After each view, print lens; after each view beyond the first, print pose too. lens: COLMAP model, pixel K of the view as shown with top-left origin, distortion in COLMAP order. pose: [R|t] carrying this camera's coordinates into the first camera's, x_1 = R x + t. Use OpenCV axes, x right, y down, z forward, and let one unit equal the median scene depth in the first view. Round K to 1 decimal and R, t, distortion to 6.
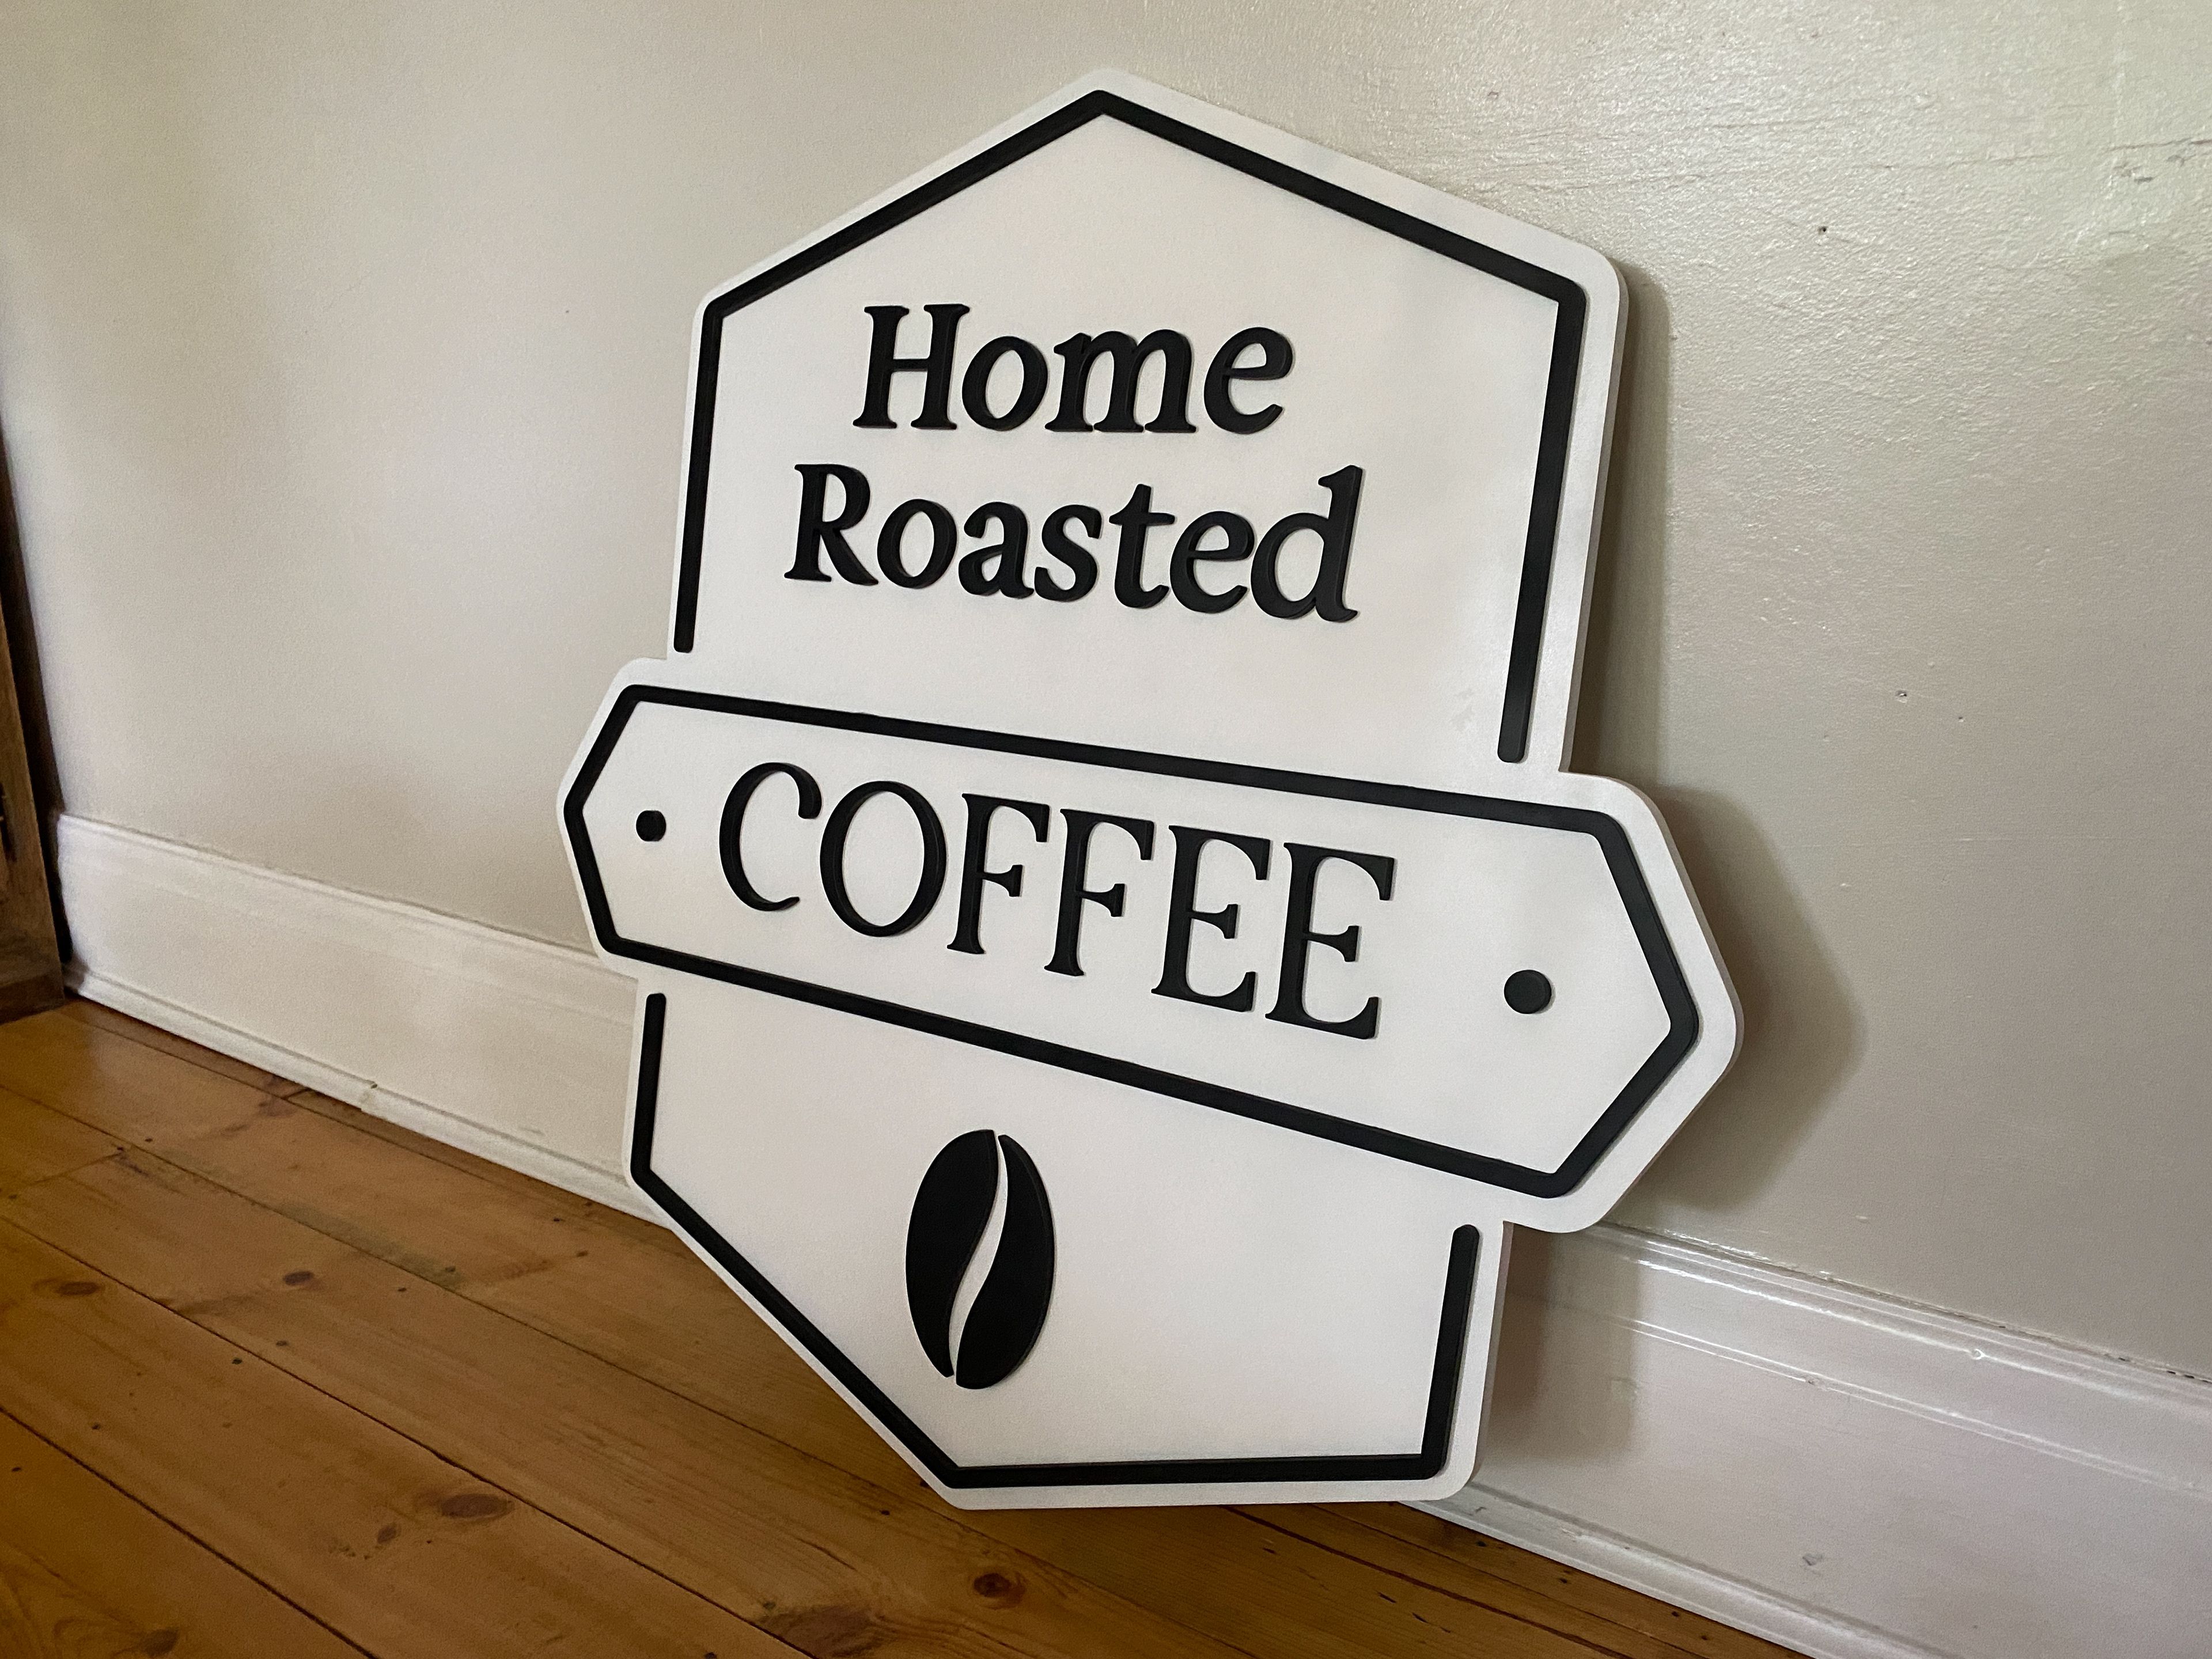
lens RADIAL K [[1670.9, 0, 1116.1], [0, 1670.9, 827.9], [0, 0, 1]] dist [0.000963, -0.006732]
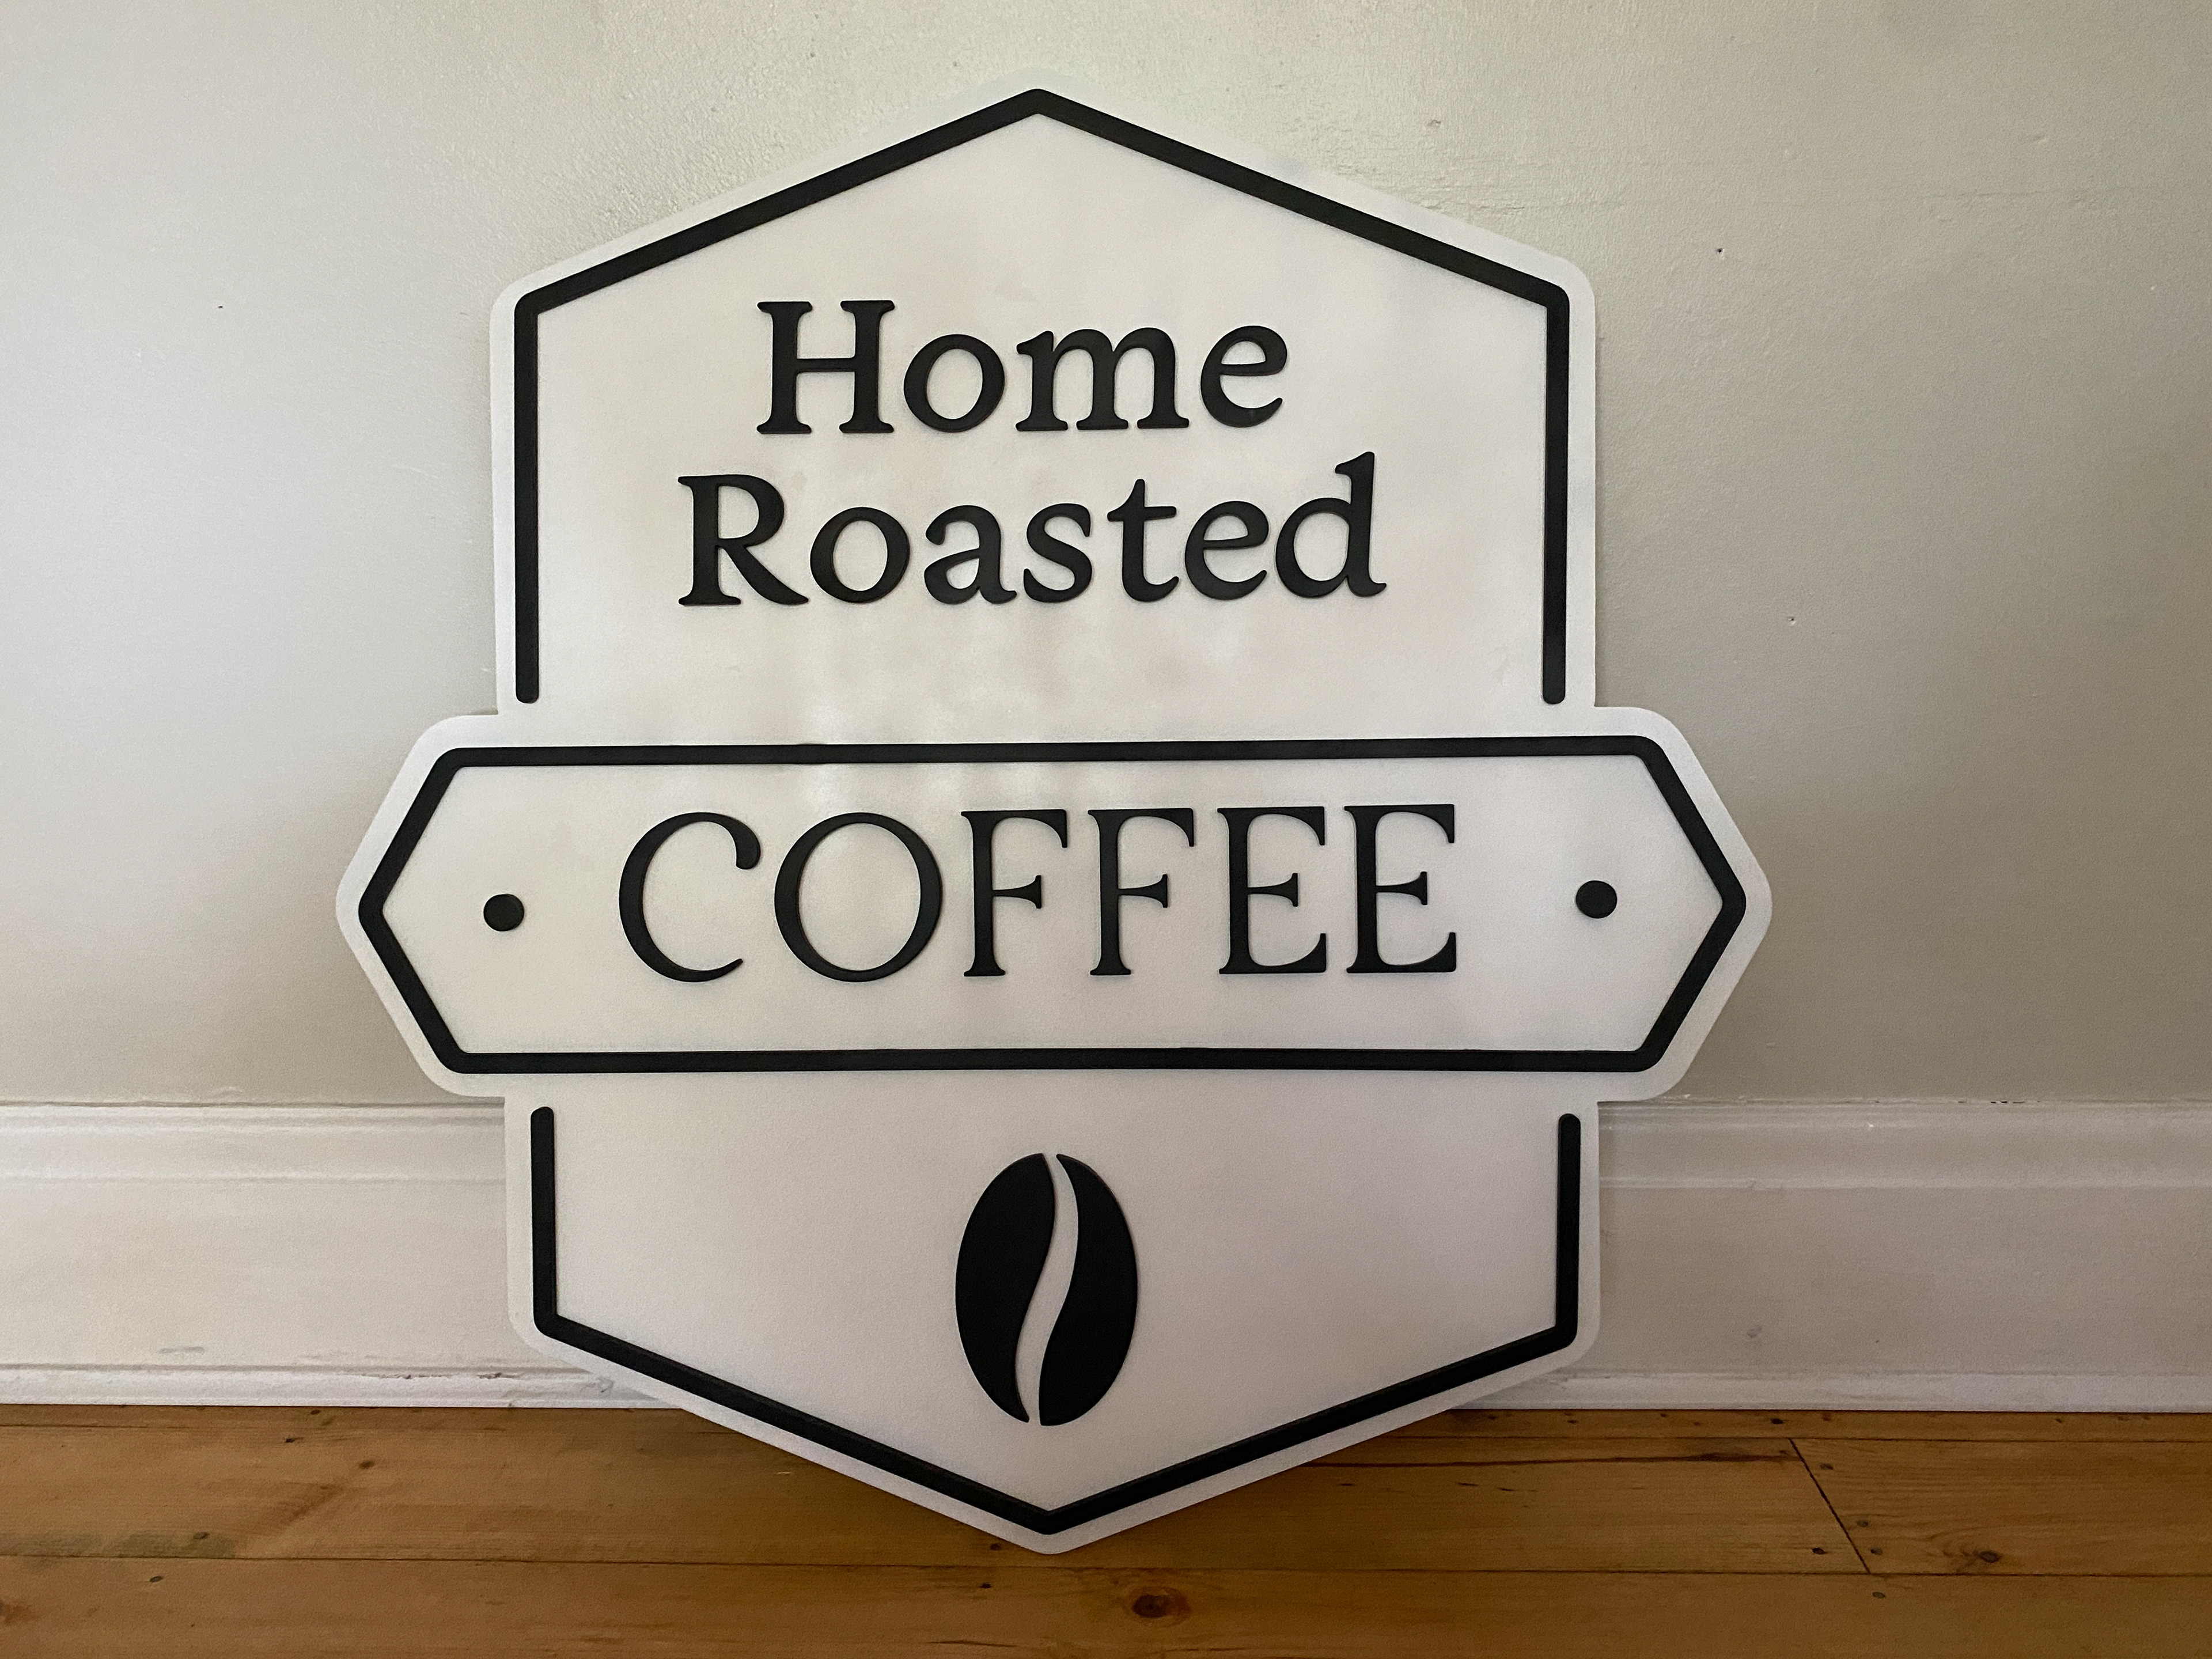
lens RADIAL K [[1670.9, 0, 1116.1], [0, 1670.9, 827.9], [0, 0, 1]] dist [0.000963, -0.006732]
pose [[0.856313, -0.132082, 0.499283, -0.512028], [0.144804, 0.989370, 0.013380, -0.012014], [-0.495742, 0.060841, 0.866336, 0.137004]]
